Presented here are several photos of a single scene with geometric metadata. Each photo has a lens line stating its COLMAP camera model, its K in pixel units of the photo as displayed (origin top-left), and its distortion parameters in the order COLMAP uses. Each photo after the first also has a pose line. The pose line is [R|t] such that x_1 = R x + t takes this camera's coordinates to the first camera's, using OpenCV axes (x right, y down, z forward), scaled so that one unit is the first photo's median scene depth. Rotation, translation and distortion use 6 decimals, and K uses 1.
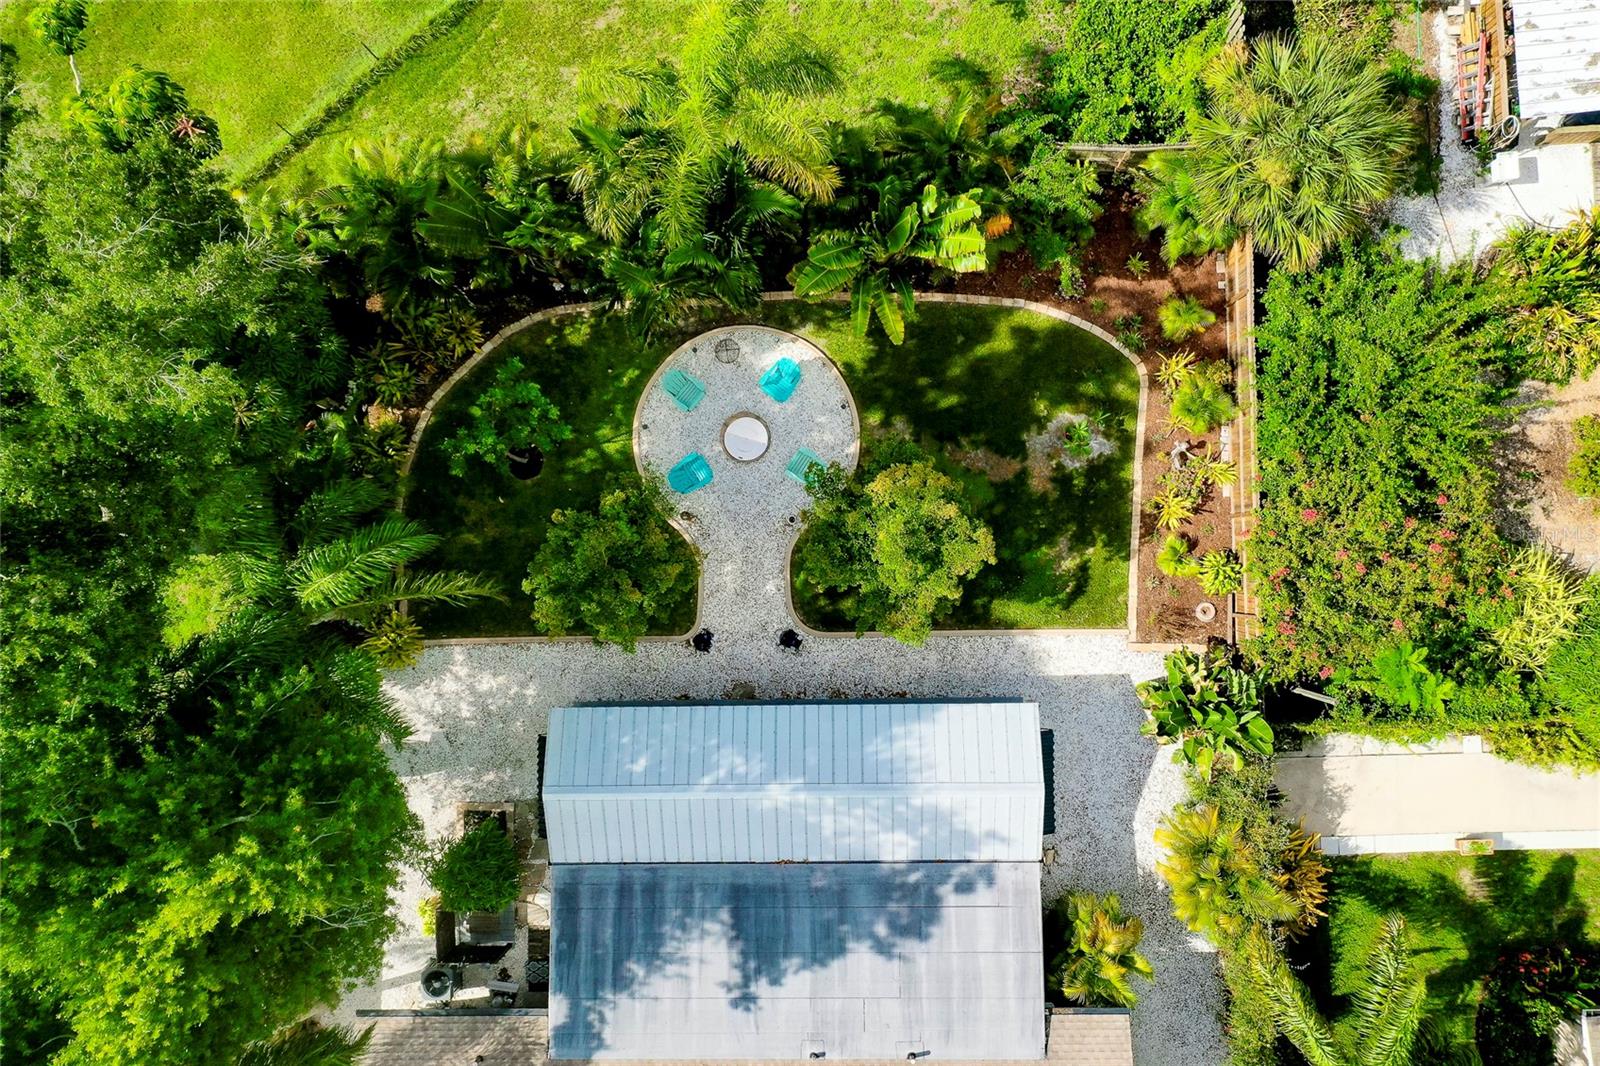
lens RADIAL K [[1271.3, 0, 803.5], [0, 1271.3, 523.0], [0, 0, 1]] dist [-0.002875, 0.008897]
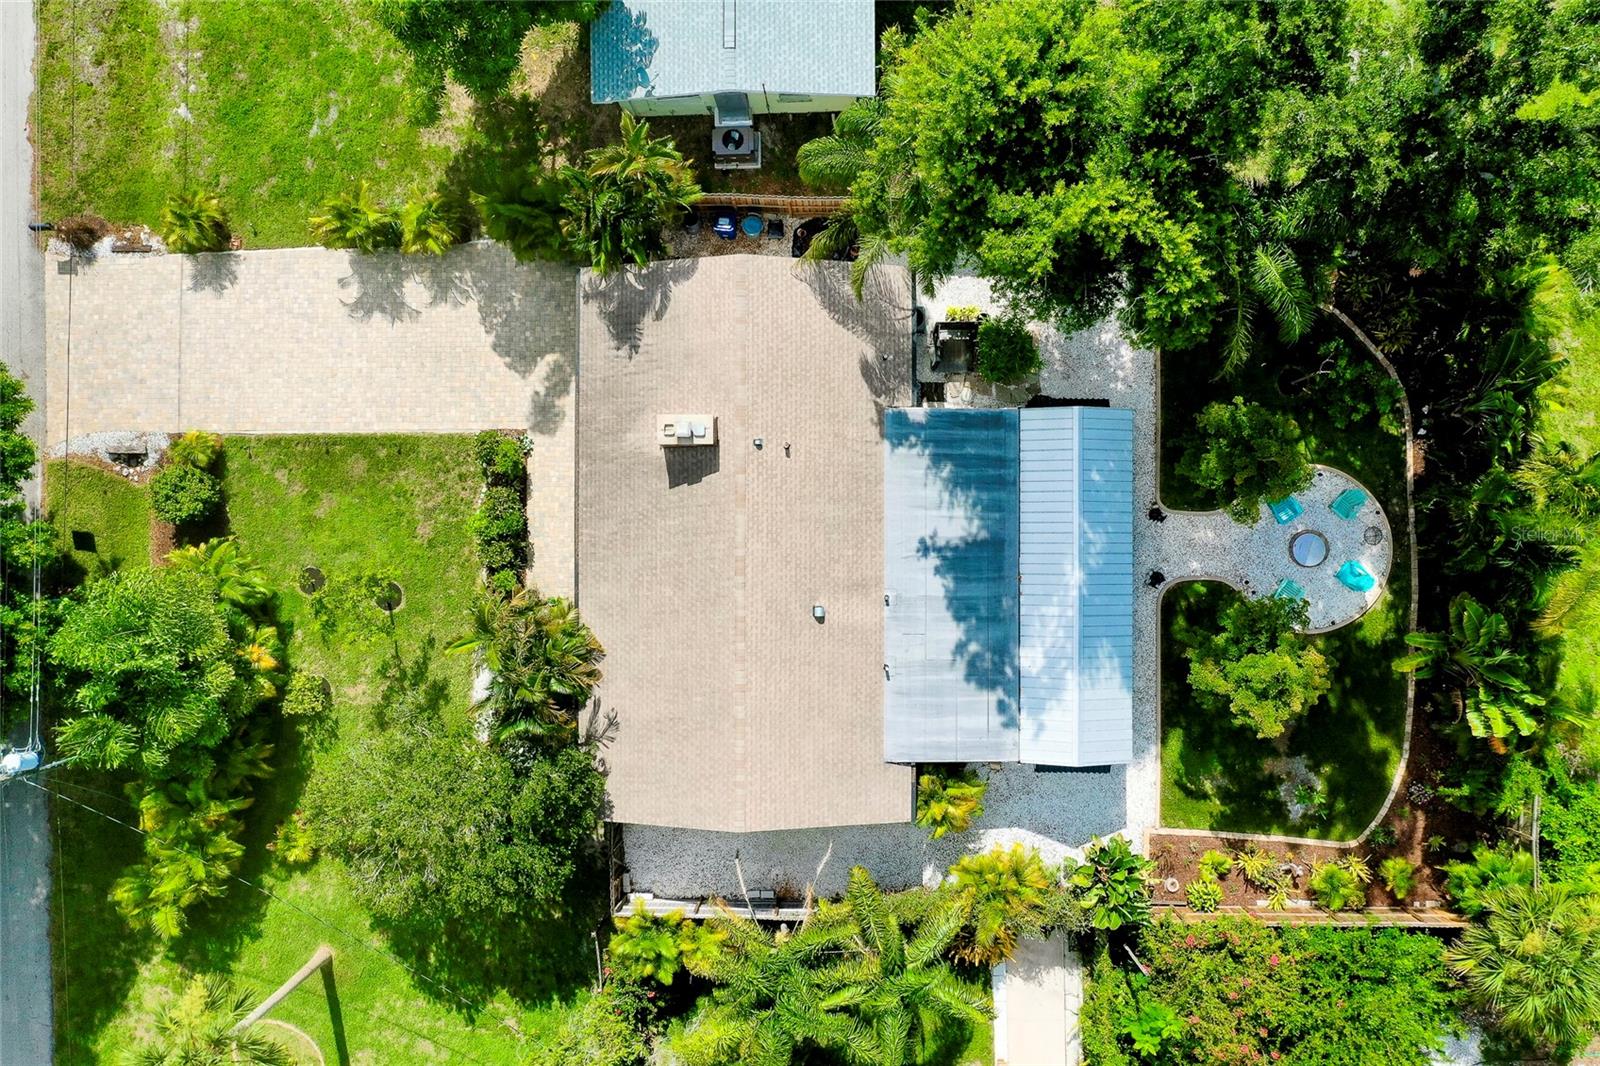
lens RADIAL K [[1271.3, 0, 803.5], [0, 1271.3, 523.0], [0, 0, 1]] dist [-0.002875, 0.008897]
pose [[-0.015970, 0.999617, 0.022601, -0.095664], [-0.998739, -0.017024, 0.047233, 0.407520], [0.047600, -0.021818, 0.998628, -0.369822]]
